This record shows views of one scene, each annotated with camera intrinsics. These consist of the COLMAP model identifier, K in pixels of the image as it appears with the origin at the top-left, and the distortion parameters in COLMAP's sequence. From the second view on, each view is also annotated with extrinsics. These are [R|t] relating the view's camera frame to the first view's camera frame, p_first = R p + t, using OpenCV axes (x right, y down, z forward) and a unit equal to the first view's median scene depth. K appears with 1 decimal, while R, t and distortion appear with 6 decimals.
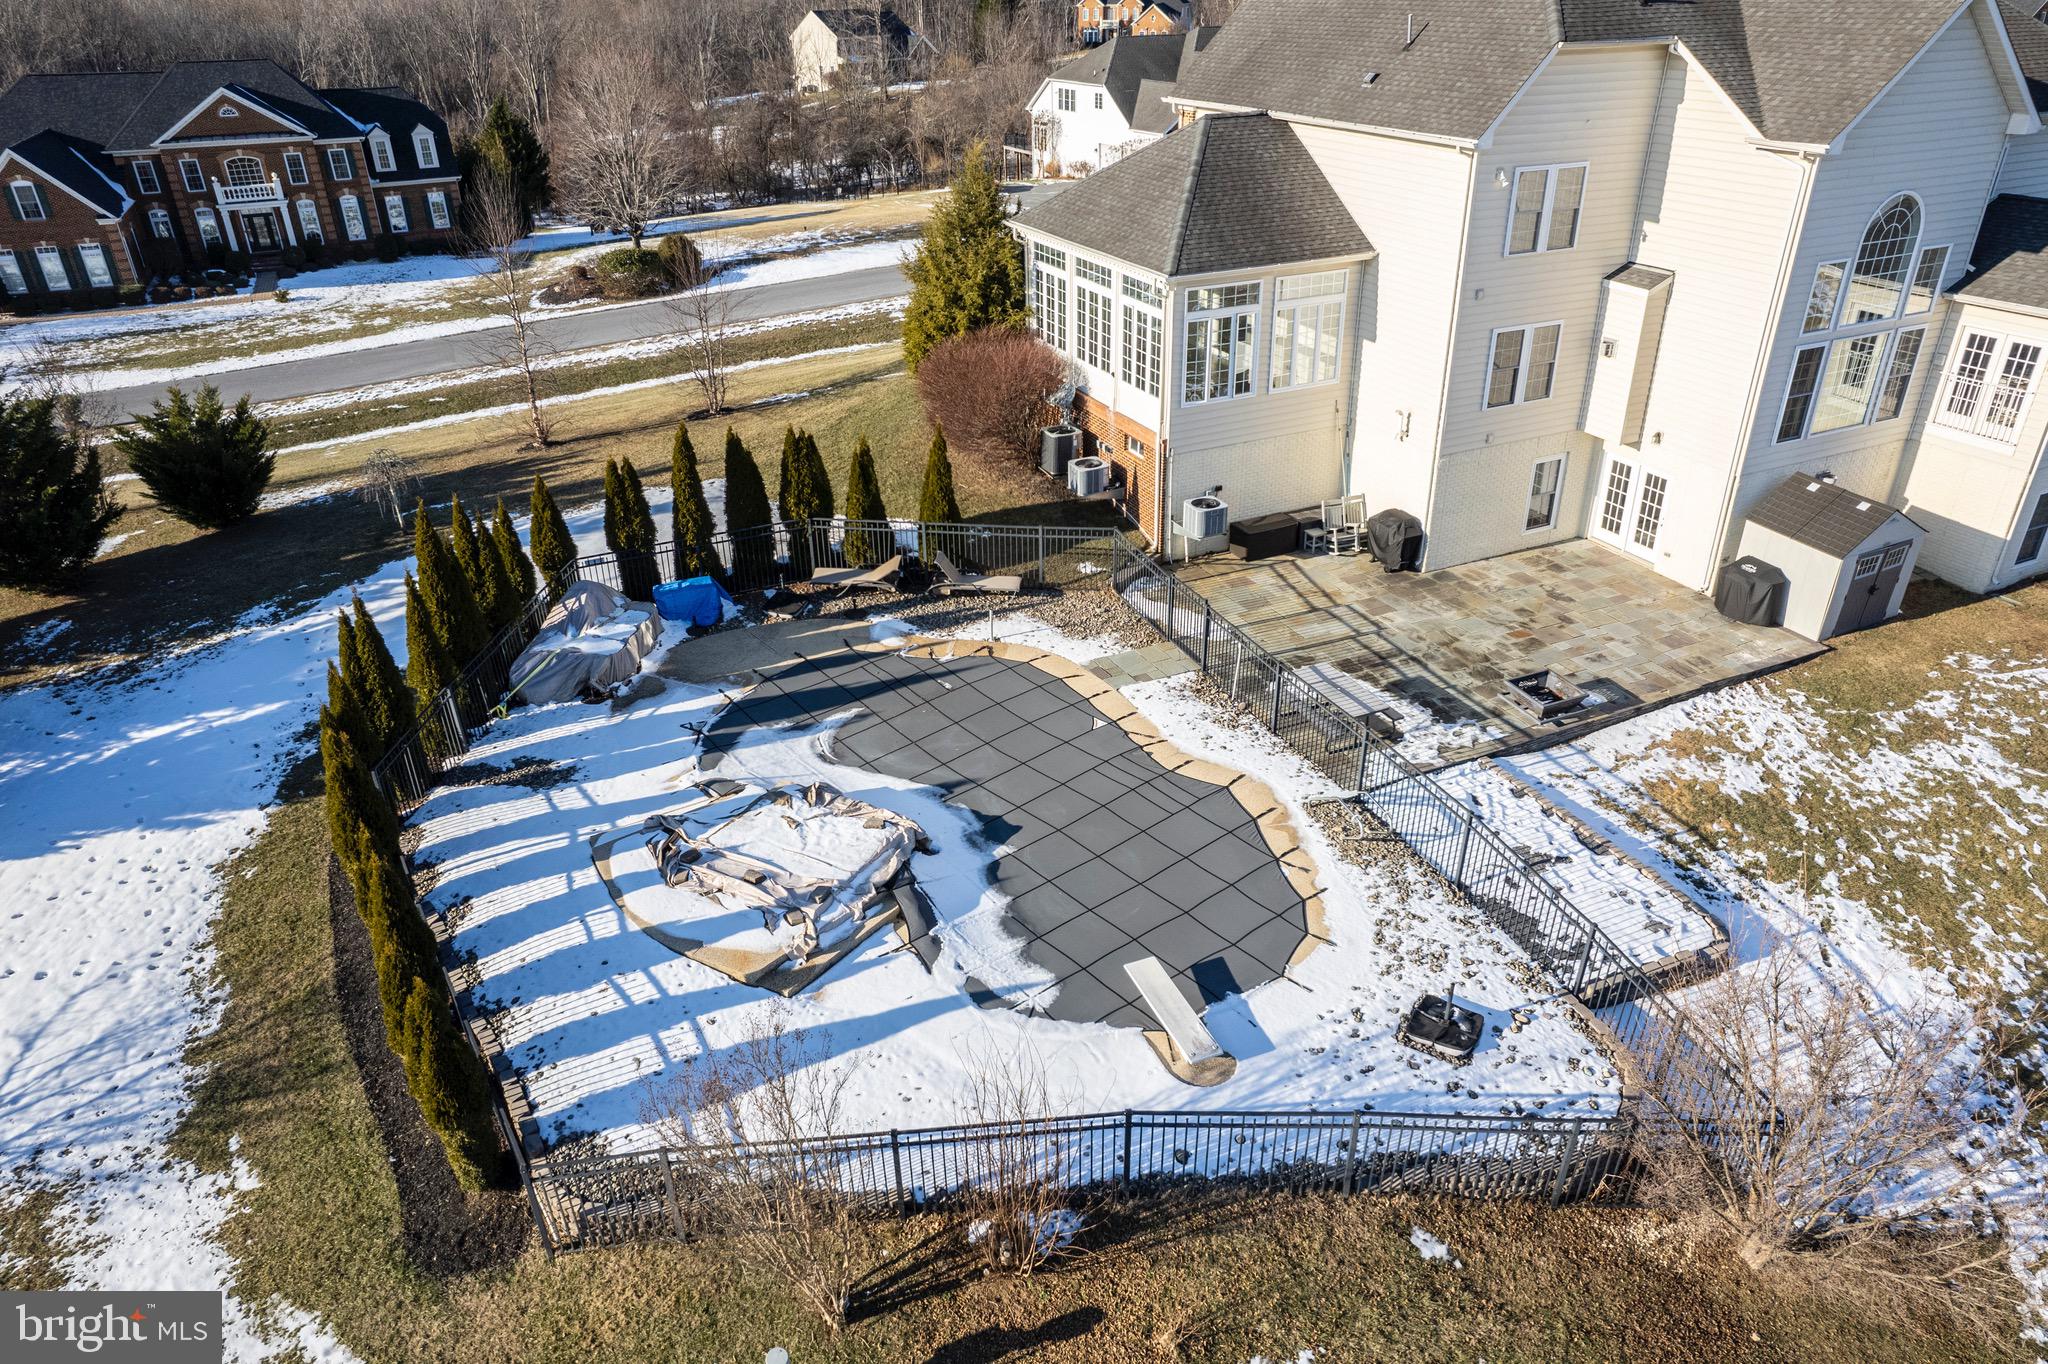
lens RADIAL K [[1337.7, 0, 1023.4], [0, 1337.7, 685.0], [0, 0, 1]] dist [-0.073353, 0.065998]
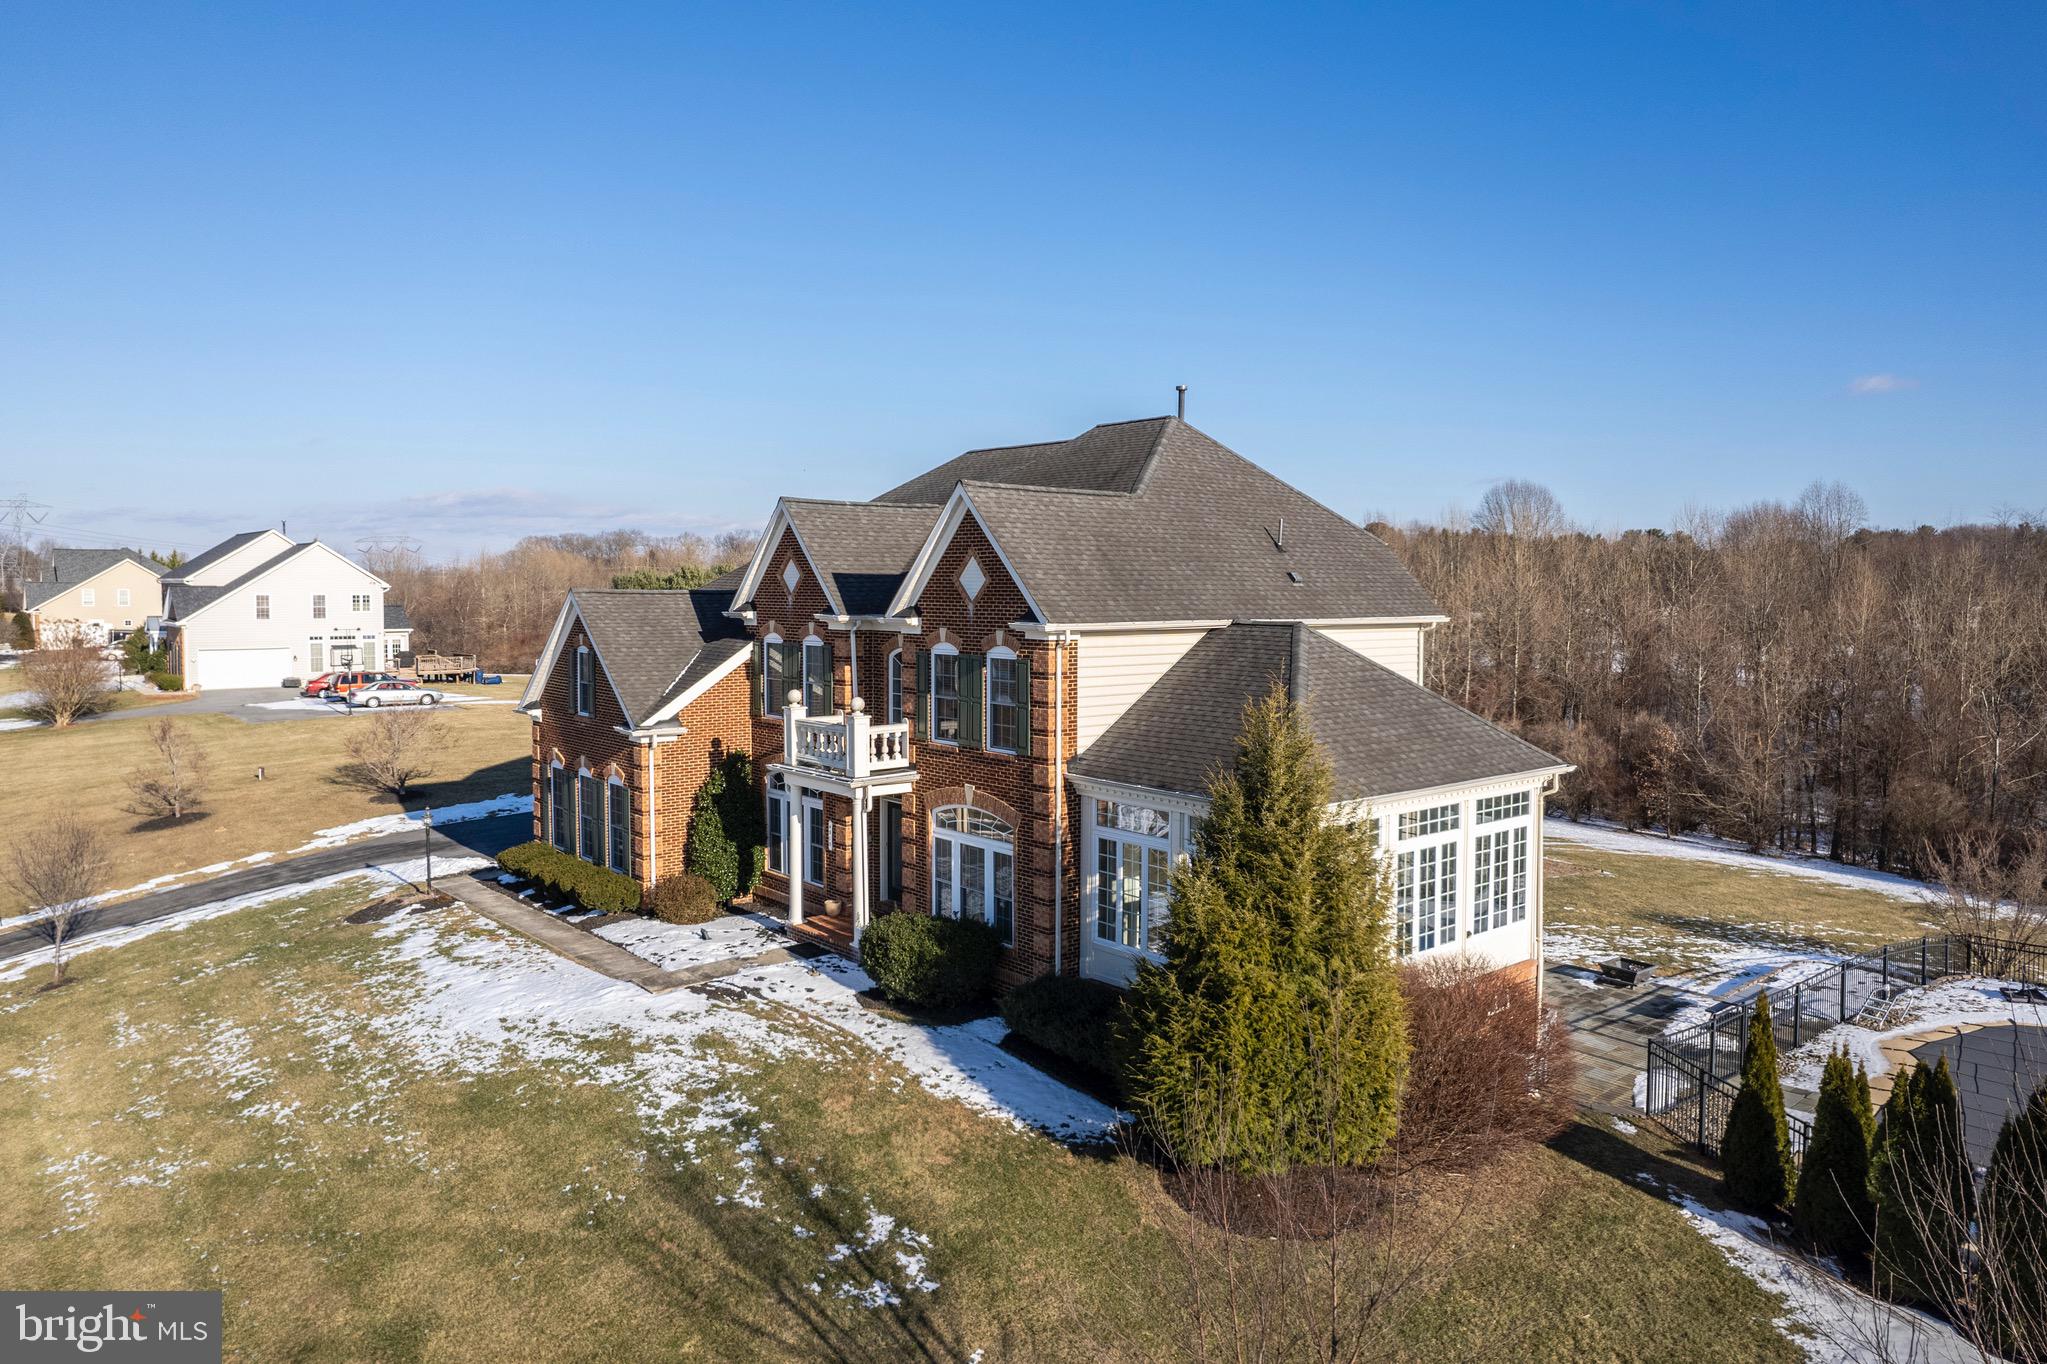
lens RADIAL K [[1381.6, 0, 1142.6], [0, 1381.6, 621.2], [0, 0, 1]] dist [-0.061851, 0.027218]
pose [[-0.307336, -0.006407, 0.951579, -0.701904], [0.457163, 0.876028, 0.153550, -0.681440], [-0.834594, 0.482218, -0.266306, 1.471893]]
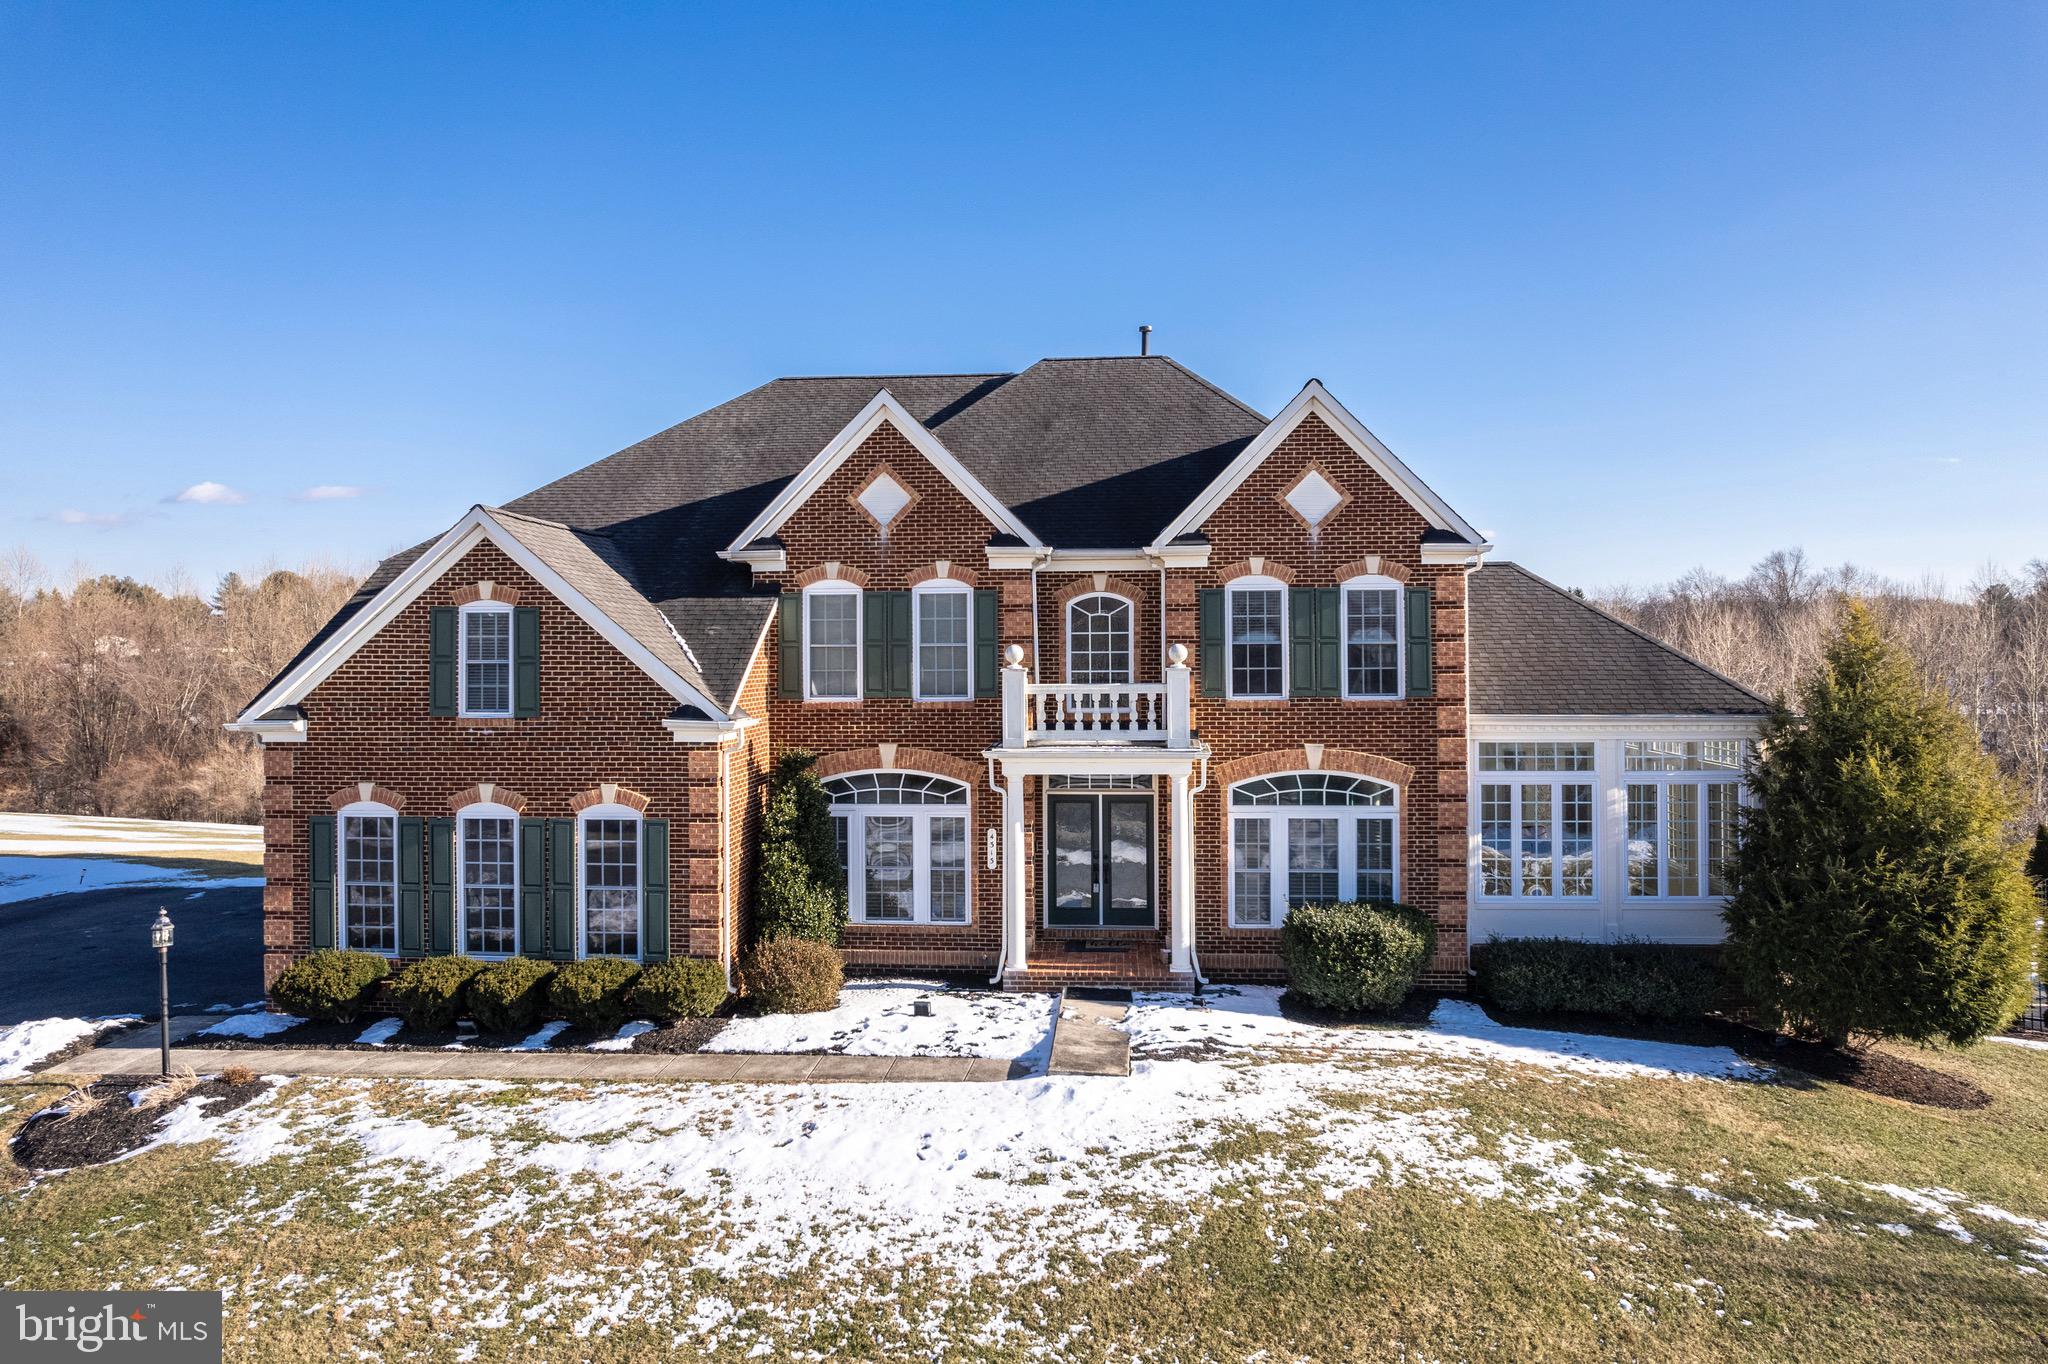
lens RADIAL K [[1349.8, 0, 1029.4], [0, 1349.8, 614.8], [0, 0, 1]] dist [-0.059651, 0.036405]
pose [[-0.869456, 0.034381, 0.492812, -0.006940], [0.254980, 0.885657, 0.388068, -0.898378], [-0.423120, 0.463065, -0.778807, 2.007413]]
